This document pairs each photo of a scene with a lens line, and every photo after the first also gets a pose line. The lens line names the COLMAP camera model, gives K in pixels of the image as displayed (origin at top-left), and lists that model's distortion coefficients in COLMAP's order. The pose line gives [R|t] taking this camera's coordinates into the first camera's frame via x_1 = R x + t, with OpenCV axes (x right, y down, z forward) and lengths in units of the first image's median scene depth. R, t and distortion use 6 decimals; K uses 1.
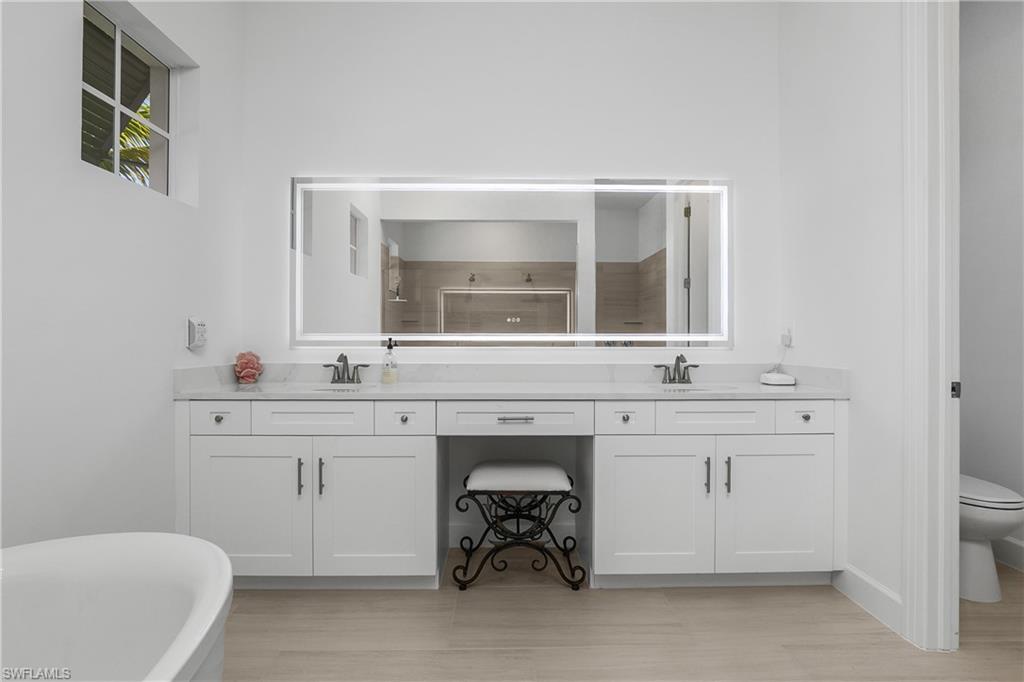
lens RADIAL K [[509.3, 0, 509.3], [0, 509.3, 332.0], [0, 0, 1]] dist [-0.019970, 0.000041]
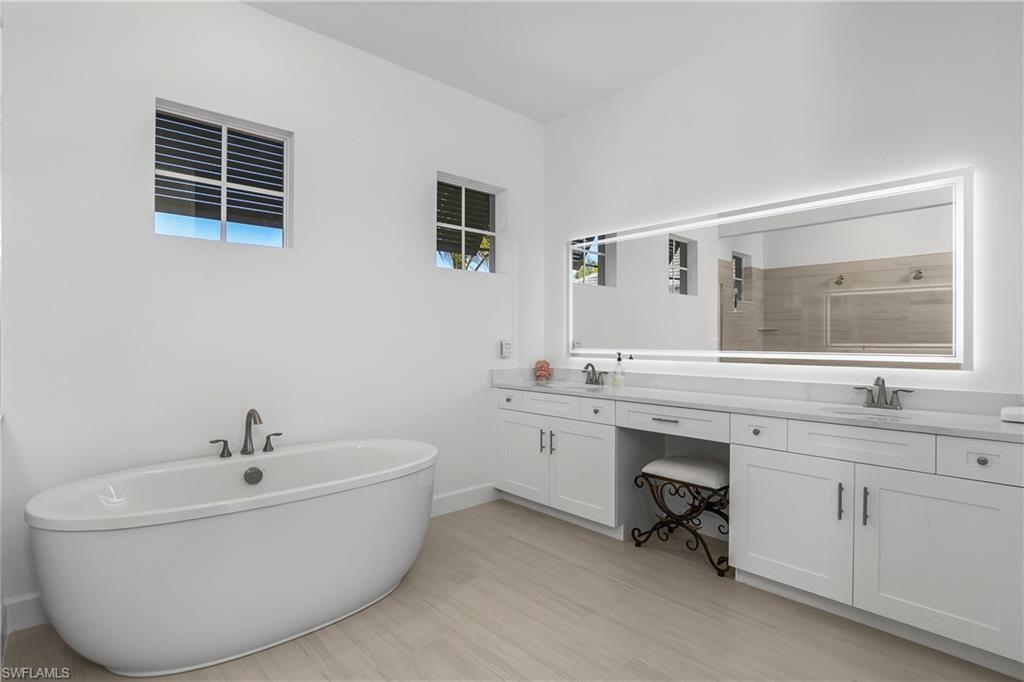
lens RADIAL K [[509.3, 0, 509.3], [0, 509.3, 332.0], [0, 0, 1]] dist [-0.019970, 0.000041]
pose [[0.658038, -0.010848, -0.752906, 0.676955], [0.005309, 0.999938, -0.009767, -0.036420], [0.752966, 0.002430, 0.658055, -0.115466]]
